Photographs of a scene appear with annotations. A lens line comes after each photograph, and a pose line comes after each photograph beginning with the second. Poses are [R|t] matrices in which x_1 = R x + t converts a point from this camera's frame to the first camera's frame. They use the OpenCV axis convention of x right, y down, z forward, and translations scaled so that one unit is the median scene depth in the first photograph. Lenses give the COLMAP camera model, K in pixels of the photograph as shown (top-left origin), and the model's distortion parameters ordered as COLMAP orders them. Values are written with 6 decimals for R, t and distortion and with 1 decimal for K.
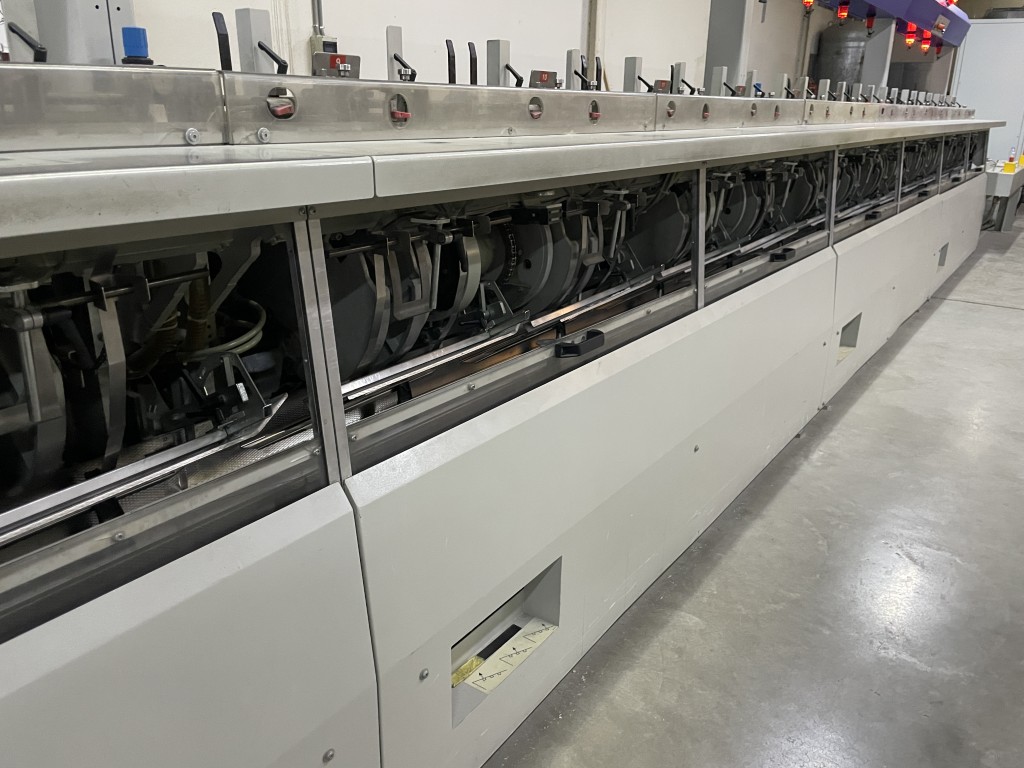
lens RADIAL K [[802.4, 0, 574.7], [0, 802.4, 381.2], [0, 0, 1]] dist [0.280940, -0.322413]
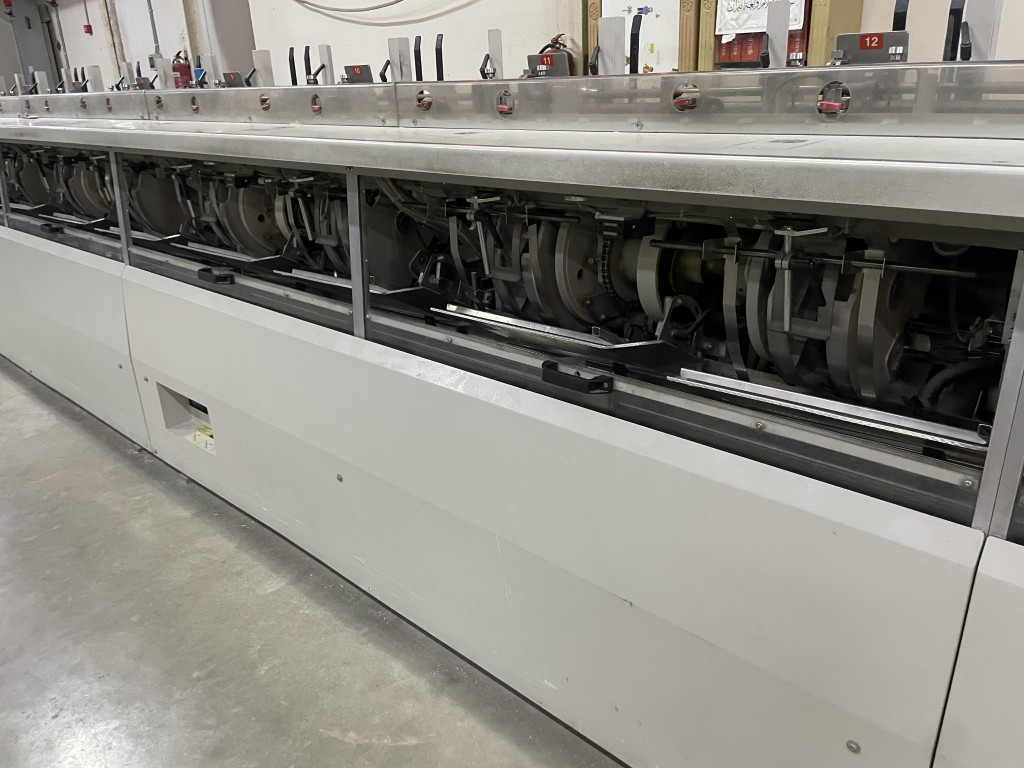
lens RADIAL K [[785.9, 0, 512.8], [0, 785.9, 384.0], [0, 0, 1]] dist [0.085576, -0.119997]
pose [[-0.199292, 0.337495, -0.919989, 0.966002], [-0.293576, 0.875138, 0.384637, -0.441517], [0.934931, 0.346742, -0.075328, 1.318815]]
